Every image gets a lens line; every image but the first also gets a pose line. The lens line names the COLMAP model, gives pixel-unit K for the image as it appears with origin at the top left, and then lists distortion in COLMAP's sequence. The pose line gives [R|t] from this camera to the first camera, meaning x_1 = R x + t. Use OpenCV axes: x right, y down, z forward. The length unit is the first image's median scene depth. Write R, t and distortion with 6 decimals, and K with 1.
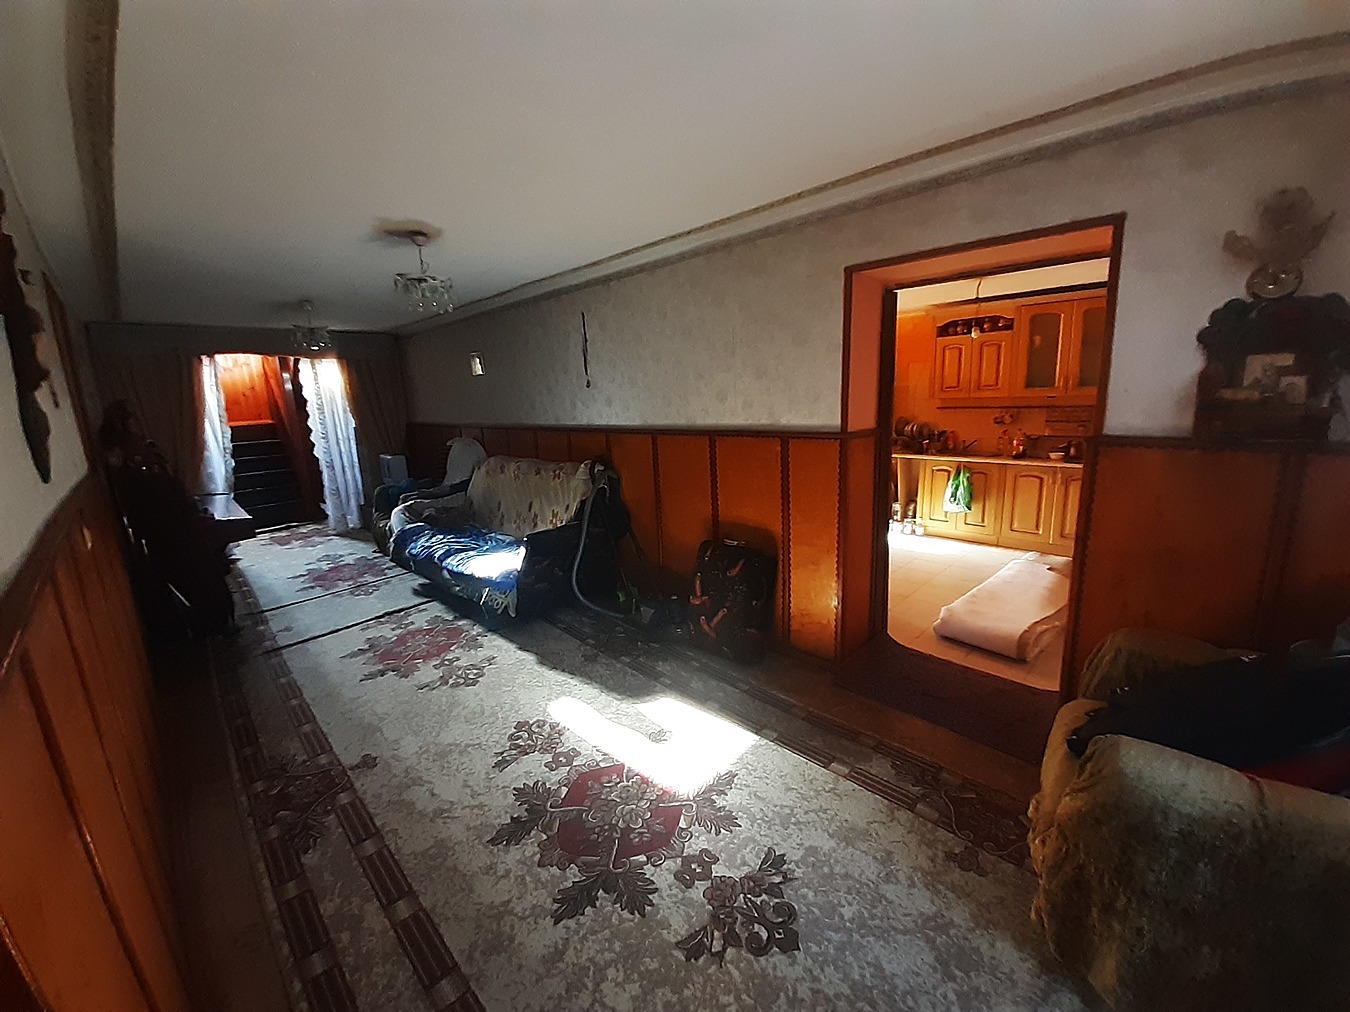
lens RADIAL K [[539.6, 0, 675.0], [0, 539.6, 506.0], [0, 0, 1]] dist [-0.000852, -0.000033]
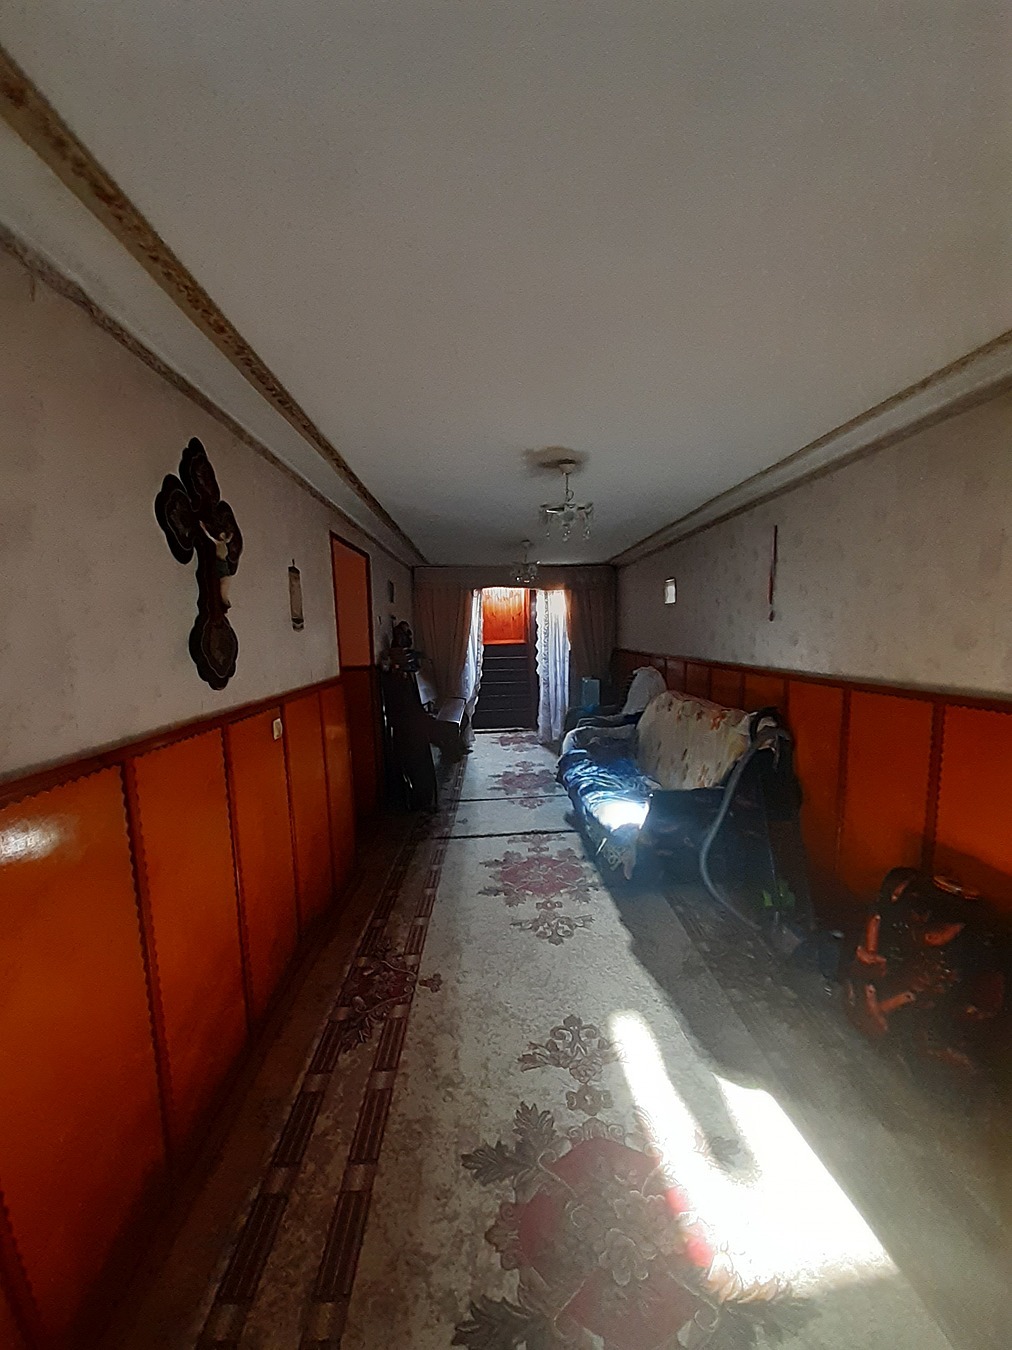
lens RADIAL K [[538.0, 0, 508.0], [0, 538.0, 702.2], [0, 0, 1]] dist [0.017684, -0.016758]
pose [[0.739287, 0.118672, -0.662852, 0.093742], [-0.154212, 0.988026, 0.004894, -0.048043], [0.655495, 0.098602, 0.748735, 0.179709]]
